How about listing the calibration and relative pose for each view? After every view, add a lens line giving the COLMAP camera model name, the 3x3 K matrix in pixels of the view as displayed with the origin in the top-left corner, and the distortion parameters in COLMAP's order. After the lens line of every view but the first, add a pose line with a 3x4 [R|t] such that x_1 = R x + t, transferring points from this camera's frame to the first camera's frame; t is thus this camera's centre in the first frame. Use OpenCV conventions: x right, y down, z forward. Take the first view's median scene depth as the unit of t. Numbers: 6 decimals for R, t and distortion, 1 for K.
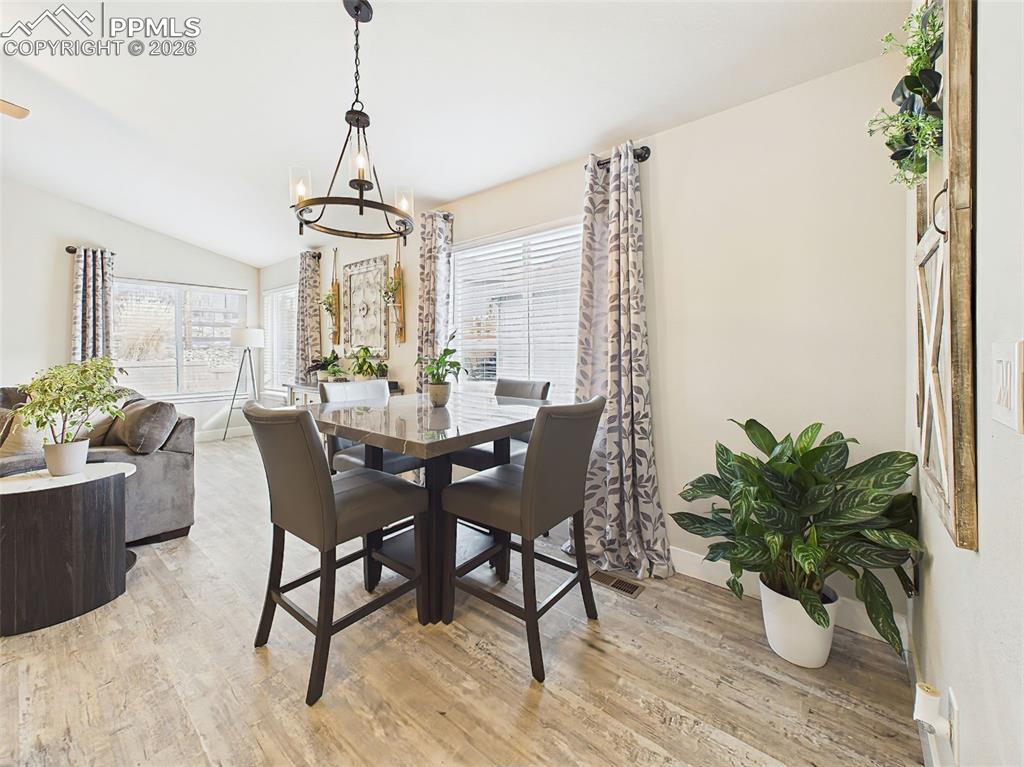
lens RADIAL K [[412.4, 0, 511.8], [0, 412.4, 356.9], [0, 0, 1]] dist [0.002084, 0.000095]
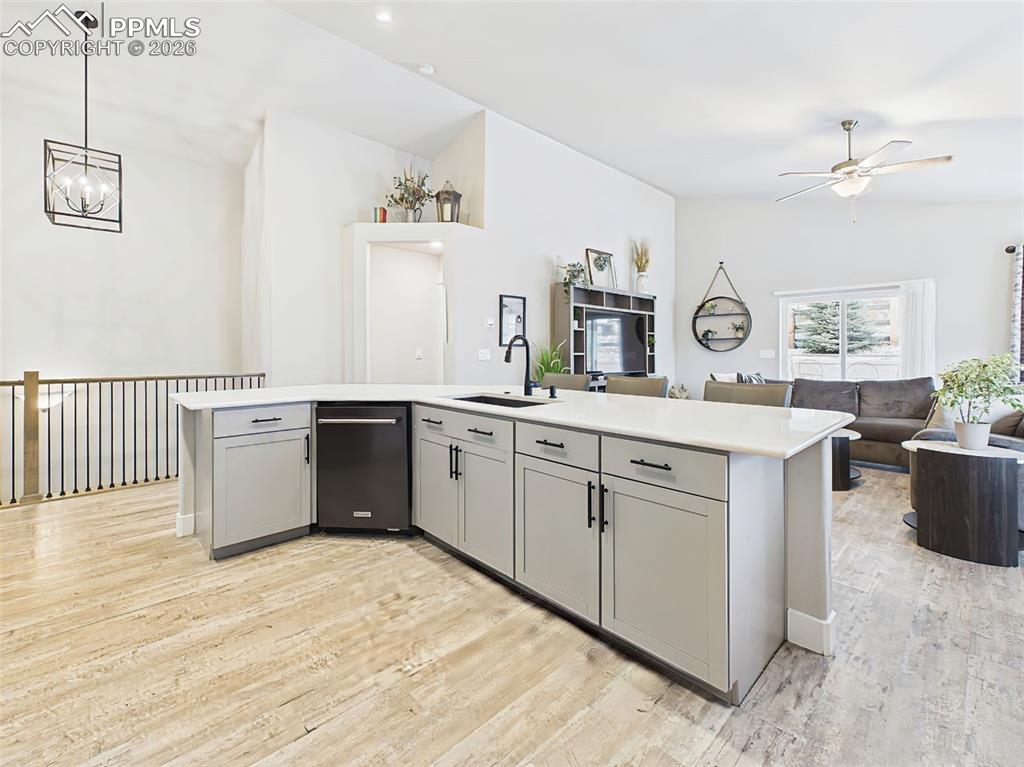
lens RADIAL K [[449.4, 0, 510.7], [0, 449.4, 348.6], [0, 0, 1]] dist [0.001026, 0.000339]
pose [[-0.121121, -0.004361, -0.992628, 0.336698], [-0.010069, 0.999944, -0.003165, 0.002620], [0.992587, 0.009612, -0.121158, -0.161336]]
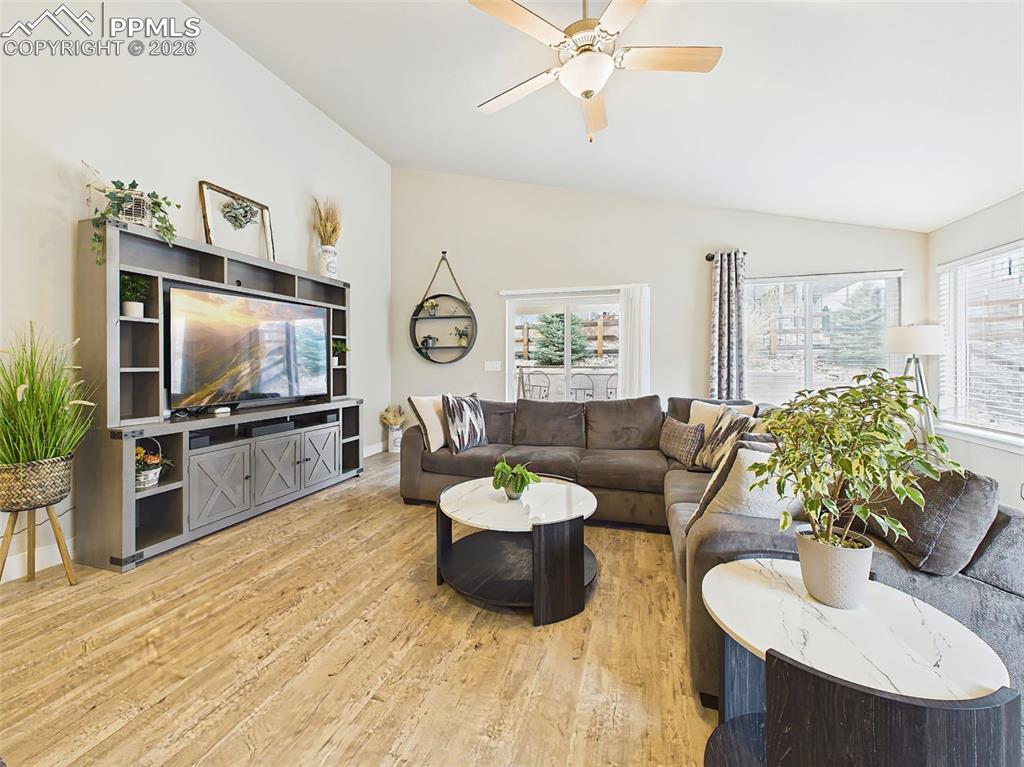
lens RADIAL K [[412.4, 0, 511.8], [0, 412.4, 356.9], [0, 0, 1]] dist [0.002084, 0.000095]
pose [[0.381655, -0.009959, -0.924251, -0.612736], [-0.010325, 0.999834, -0.015037, -0.006213], [0.924247, 0.015282, 0.381489, 0.350561]]
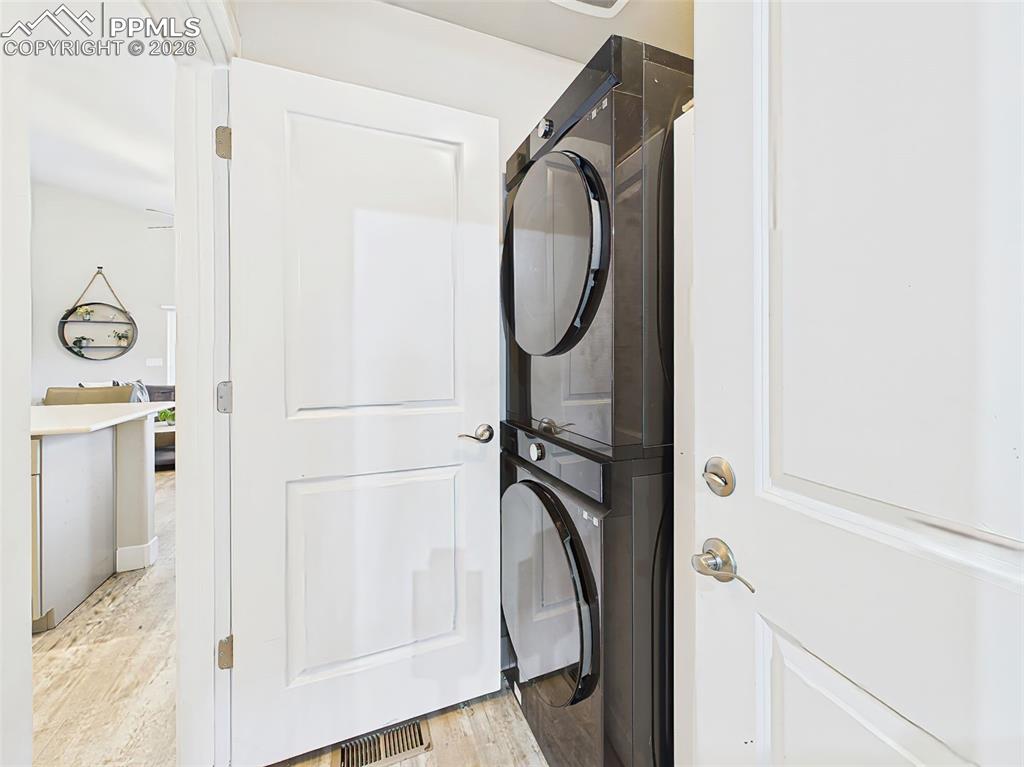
lens RADIAL K [[412.4, 0, 511.8], [0, 412.4, 356.9], [0, 0, 1]] dist [0.002084, 0.000095]
pose [[0.877610, -0.004657, -0.479352, 0.746442], [-0.000302, 0.999947, -0.010268, 0.004089], [0.479375, 0.009156, 0.877563, -0.183877]]
